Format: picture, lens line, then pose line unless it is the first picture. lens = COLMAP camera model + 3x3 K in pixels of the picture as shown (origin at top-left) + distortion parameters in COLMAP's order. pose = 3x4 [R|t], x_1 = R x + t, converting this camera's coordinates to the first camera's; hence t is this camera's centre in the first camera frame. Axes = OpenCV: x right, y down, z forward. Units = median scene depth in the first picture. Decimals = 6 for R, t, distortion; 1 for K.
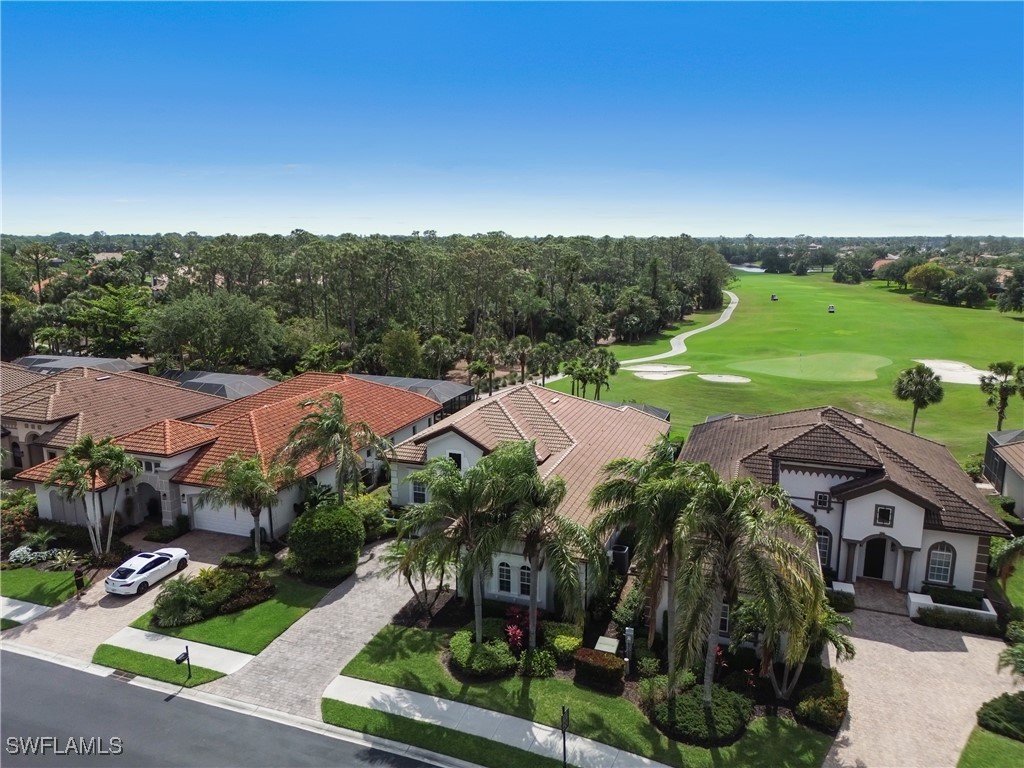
lens RADIAL K [[713.7, 0, 508.0], [0, 713.7, 386.0], [0, 0, 1]] dist [0.037774, -0.000728]
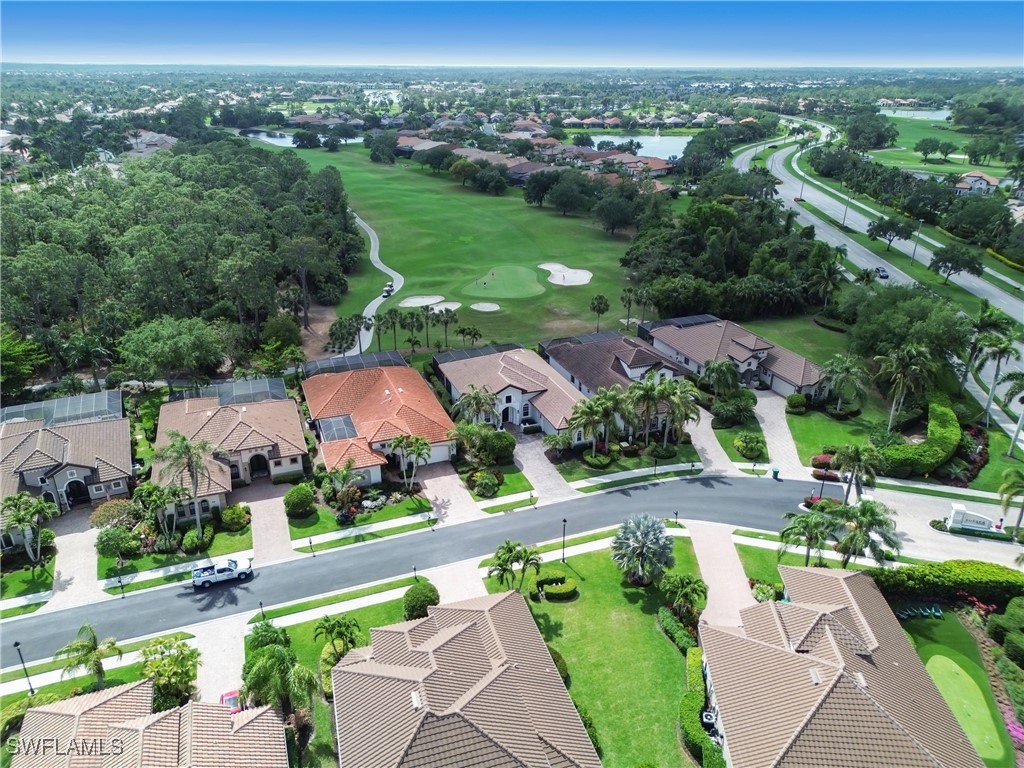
lens RADIAL K [[713.7, 0, 512.0], [0, 713.7, 383.4], [0, 0, 1]] dist [0.037774, -0.000728]
pose [[0.745169, -0.265063, 0.611935, -1.755416], [0.123388, 0.956573, 0.264092, -0.649885], [-0.655361, -0.121287, 0.745514, -0.793599]]
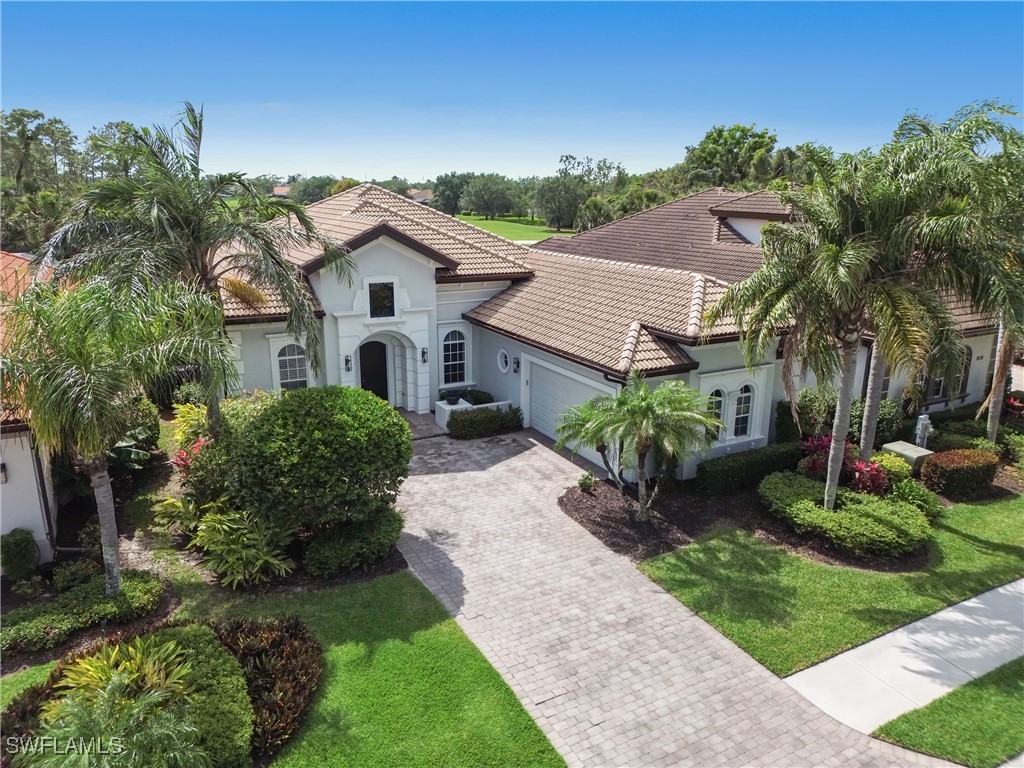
lens RADIAL K [[713.7, 0, 508.1], [0, 713.7, 378.6], [0, 0, 1]] dist [0.037774, -0.000728]
pose [[0.660405, -0.184029, 0.728010, -0.518868], [0.138409, 0.982725, 0.122861, 0.141581], [-0.738043, 0.019625, 0.674468, 0.724976]]
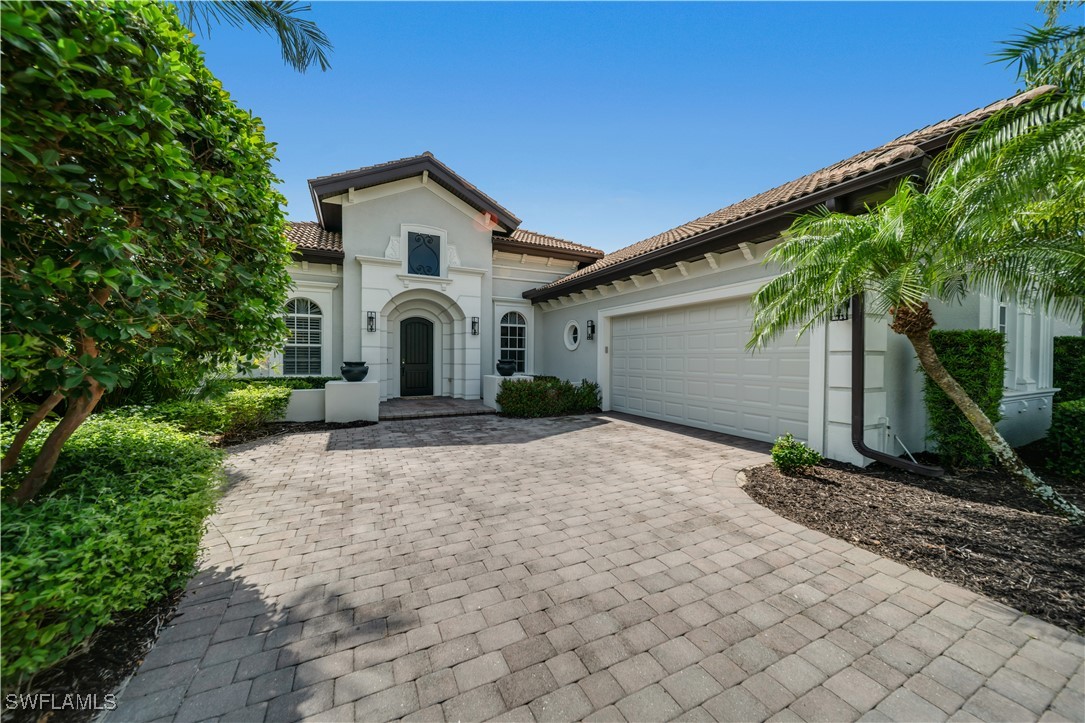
lens RADIAL K [[380.2, 0, 535.4], [0, 380.2, 368.8], [0, 0, 1]] dist [-0.002800, -0.000254]
pose [[0.697146, -0.006350, 0.716901, -0.247329], [0.136980, 0.982719, -0.124501, 0.269714], [-0.703722, 0.184996, 0.685968, 1.016999]]
